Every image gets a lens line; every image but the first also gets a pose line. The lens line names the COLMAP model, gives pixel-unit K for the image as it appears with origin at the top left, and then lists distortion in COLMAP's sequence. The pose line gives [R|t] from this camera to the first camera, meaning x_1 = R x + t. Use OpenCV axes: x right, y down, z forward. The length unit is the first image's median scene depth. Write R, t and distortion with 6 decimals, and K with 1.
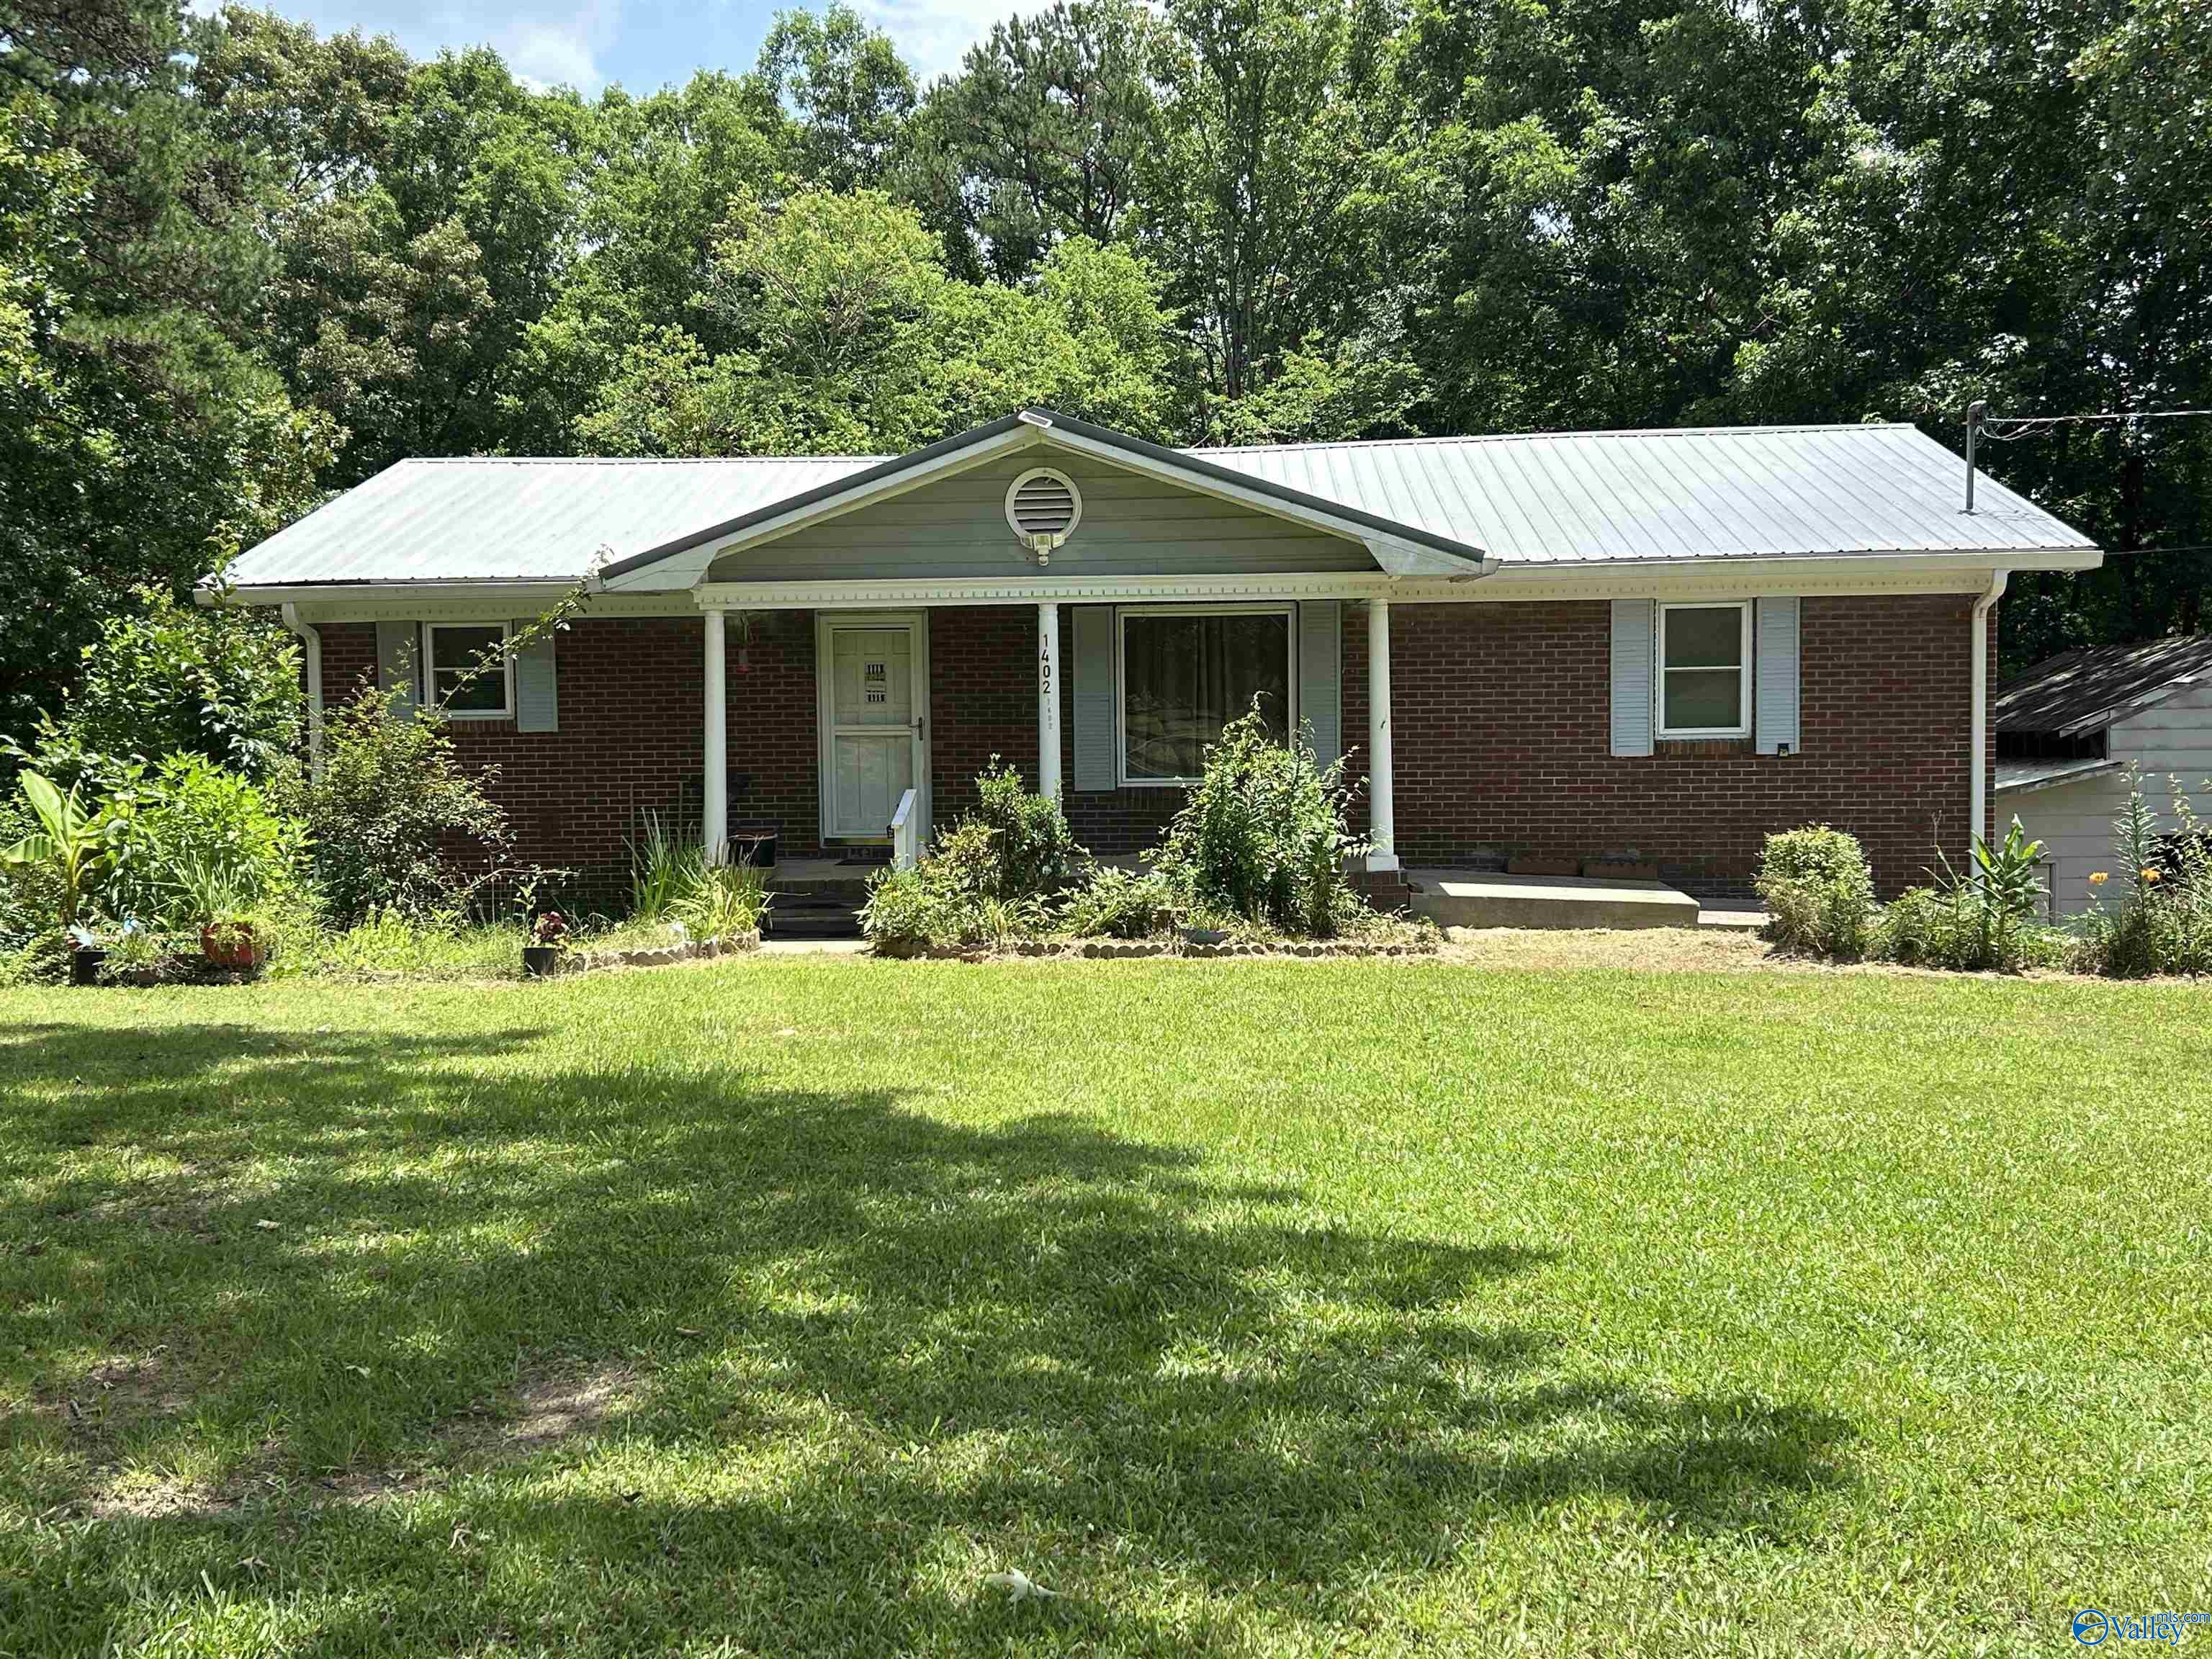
lens RADIAL K [[2298.7, 0, 1106.0], [0, 2298.7, 829.5], [0, 0, 1]] dist [0.063771, -0.040610]
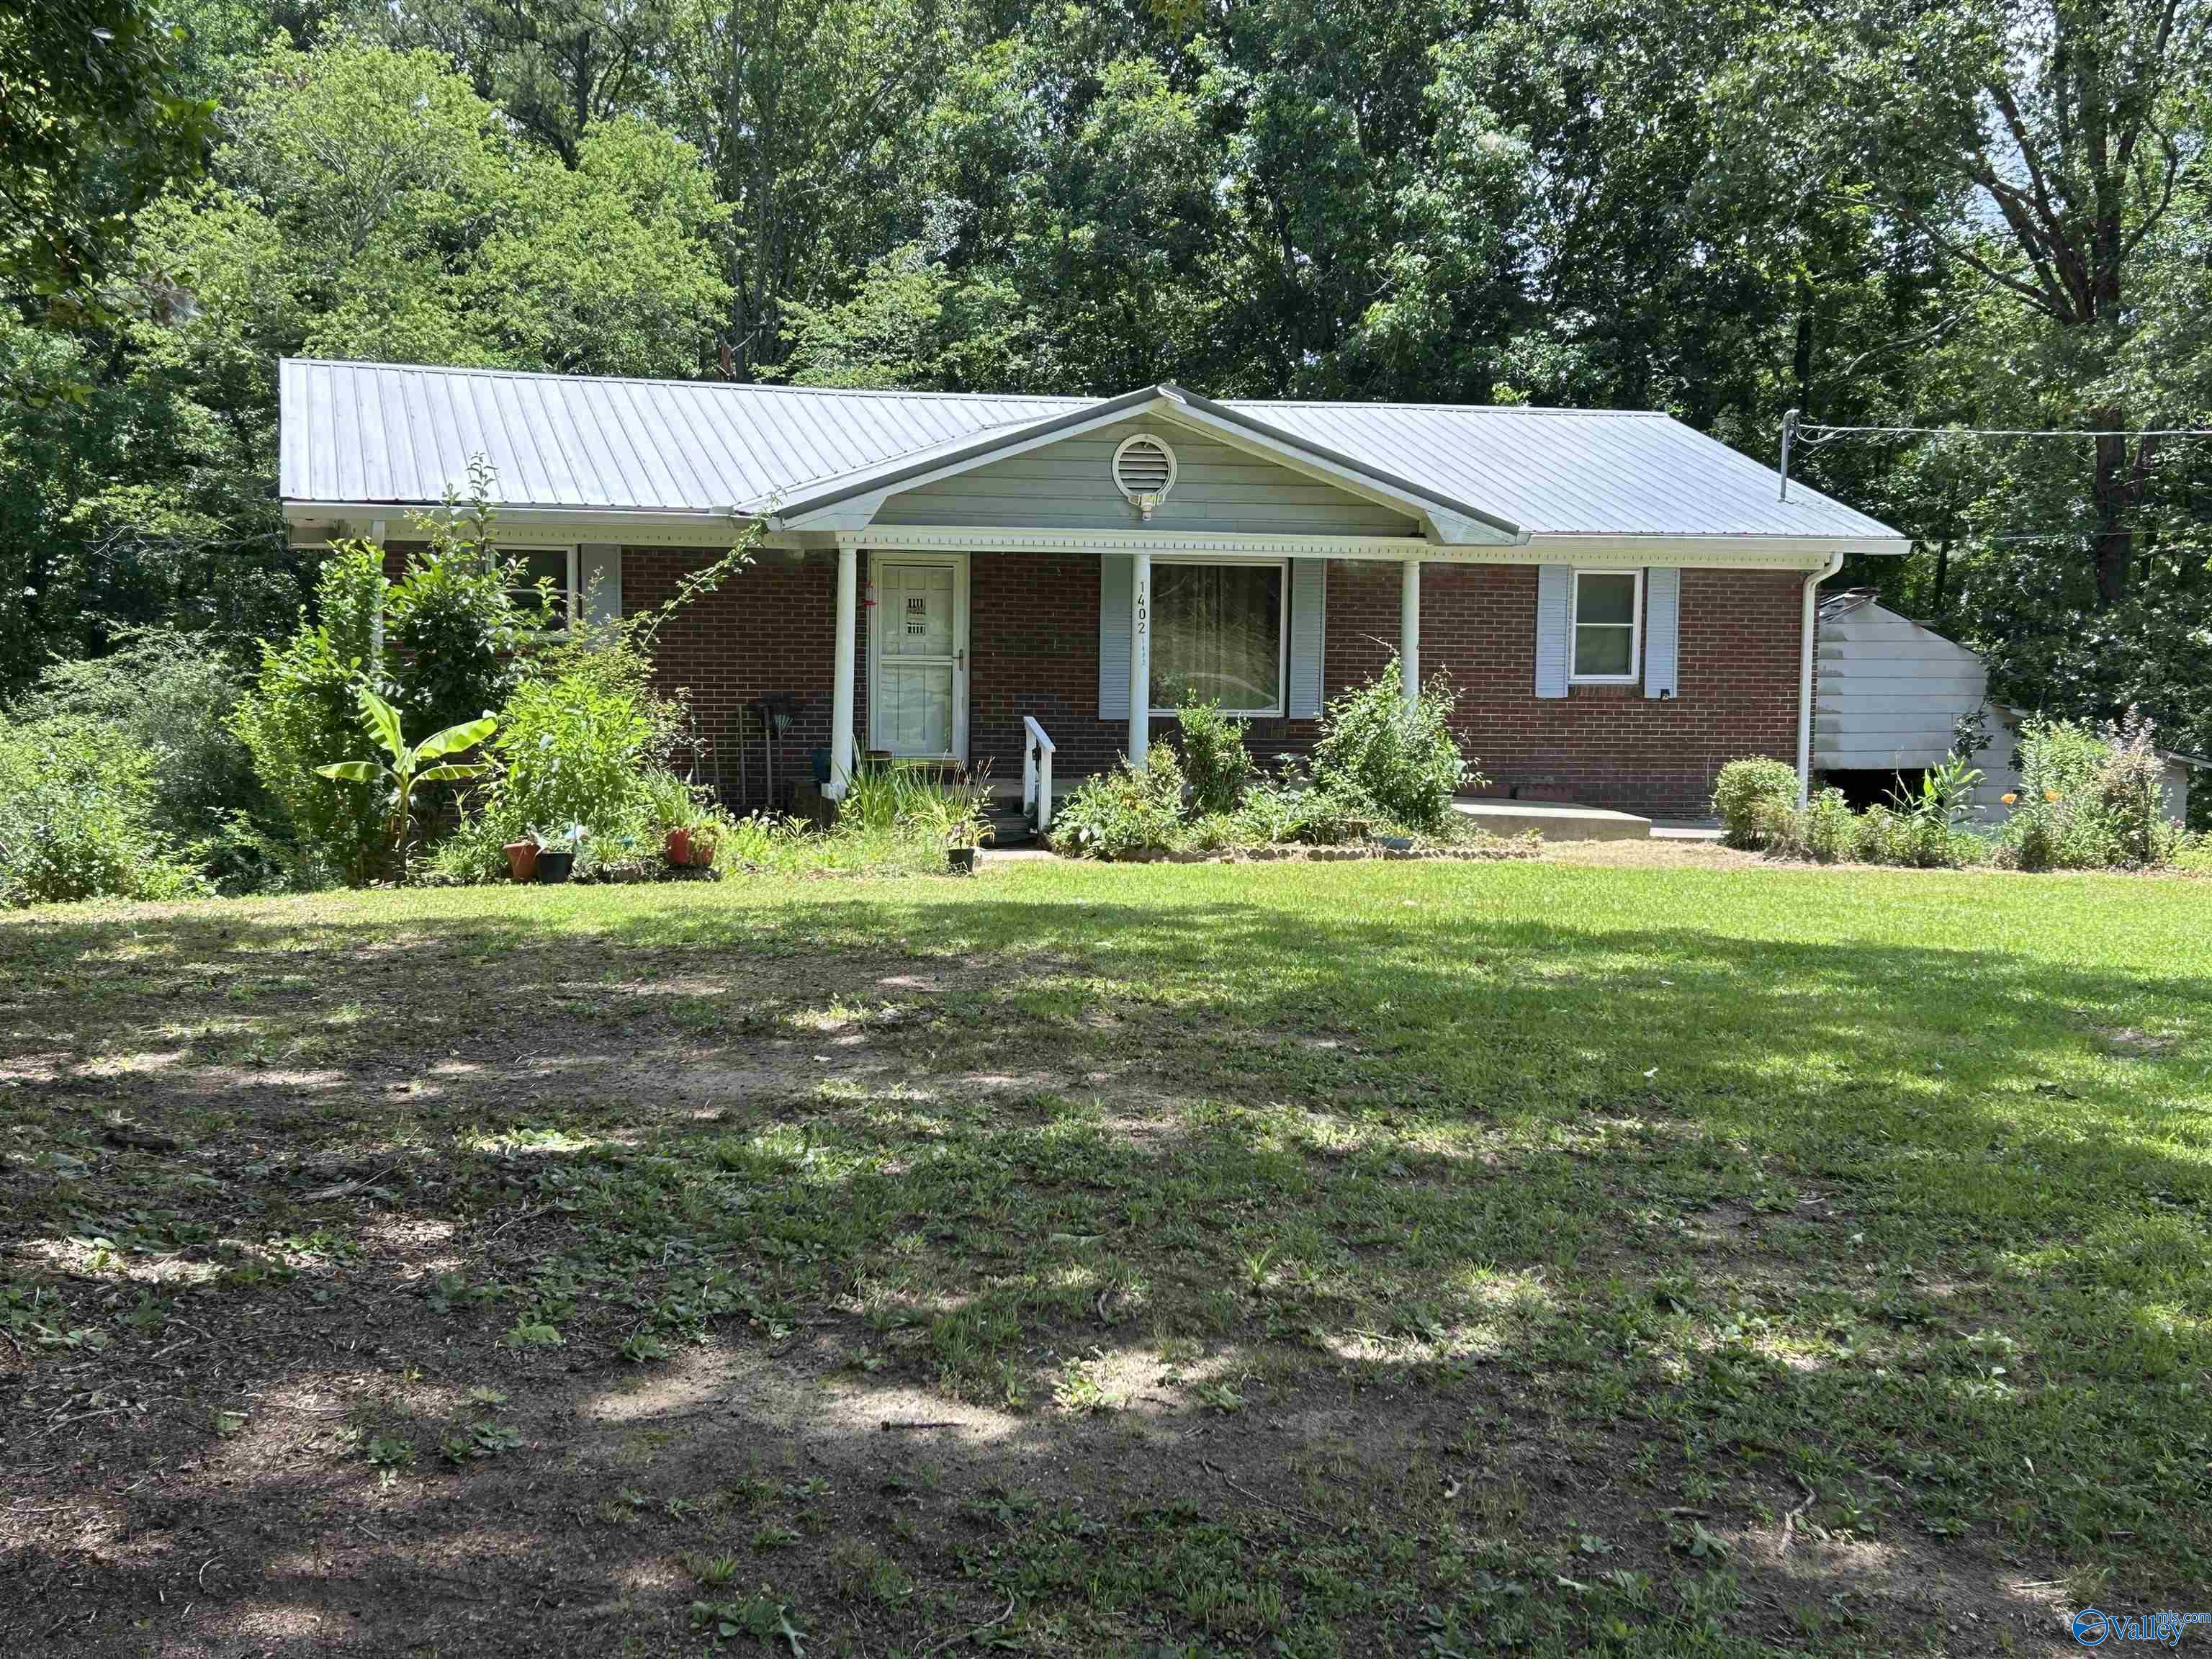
lens RADIAL K [[2636.4, 0, 1107.3], [0, 2636.4, 867.5], [0, 0, 1]] dist [0.067565, -0.000011]
pose [[0.942184, -0.003178, 0.335081, -0.444710], [-0.010679, 0.999162, 0.039504, 0.004481], [-0.334926, -0.040799, 0.941361, -0.208527]]
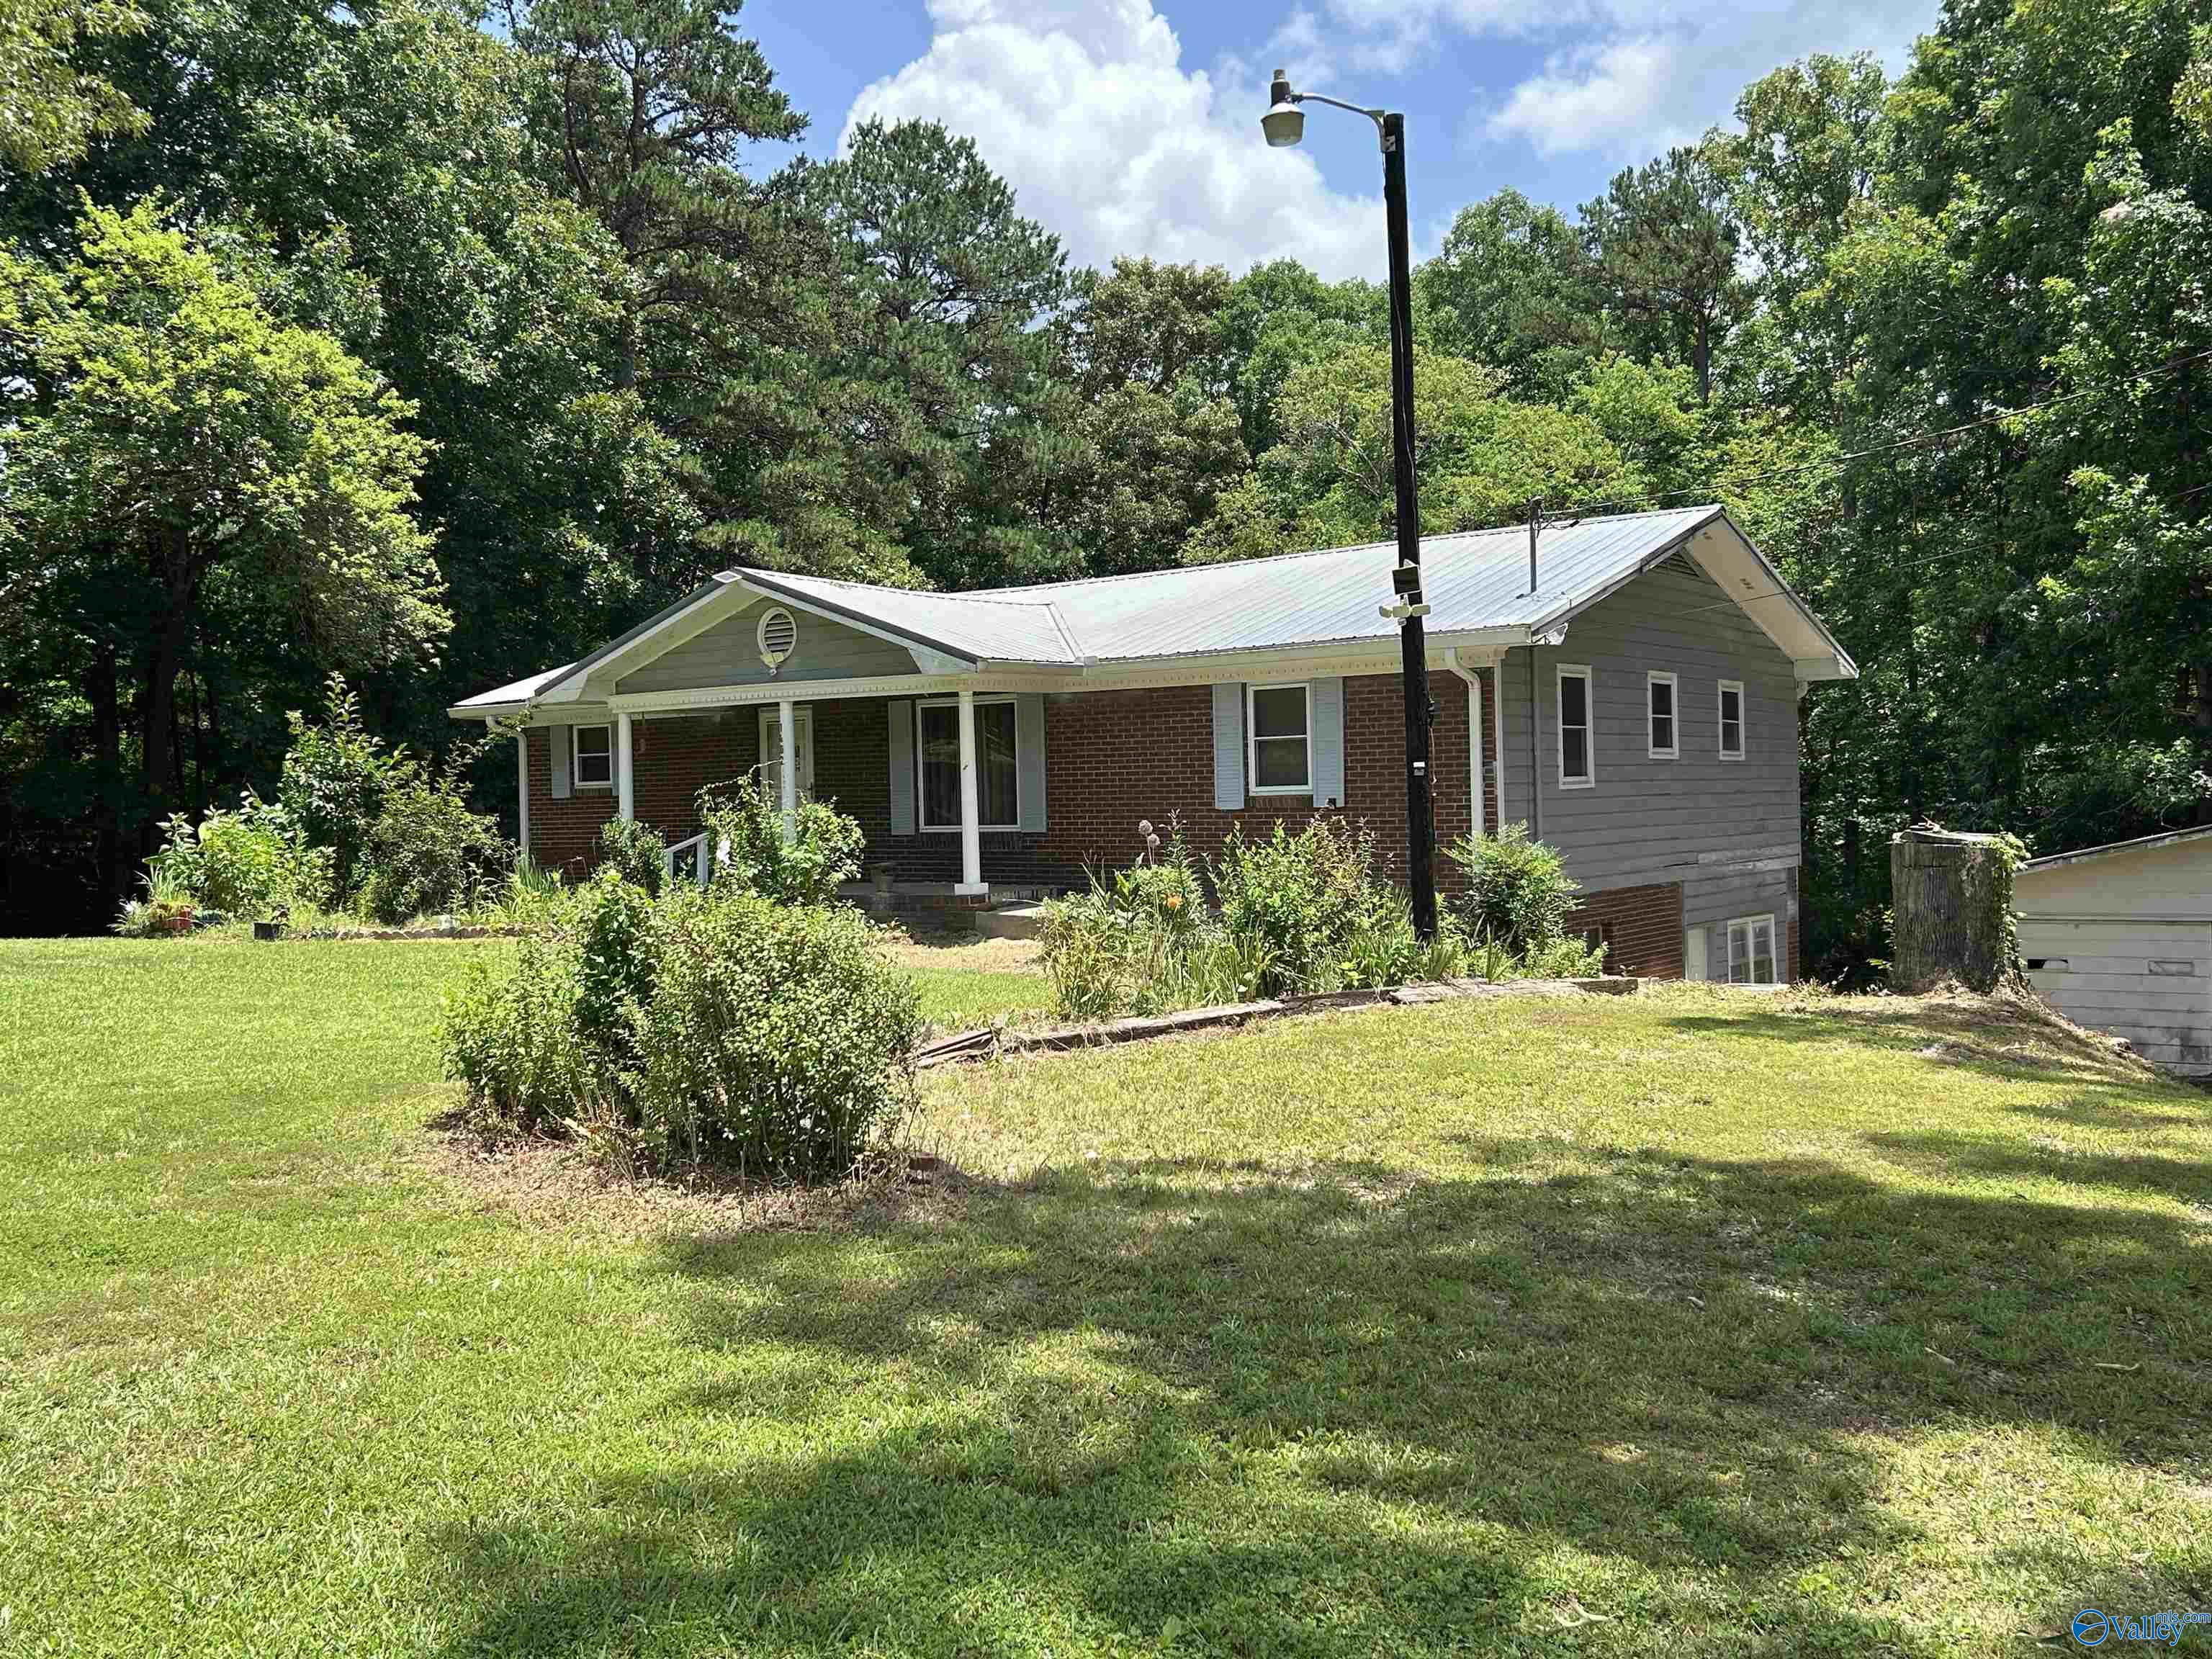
lens RADIAL K [[1959.0, 0, 1106.0], [0, 1959.0, 829.5], [0, 0, 1]] dist [0.136230, 0.003412]
pose [[0.854781, 0.004191, -0.518972, 0.721665], [-0.014603, 0.999766, -0.015977, -0.002882], [0.518783, 0.021235, 0.854642, 0.063274]]
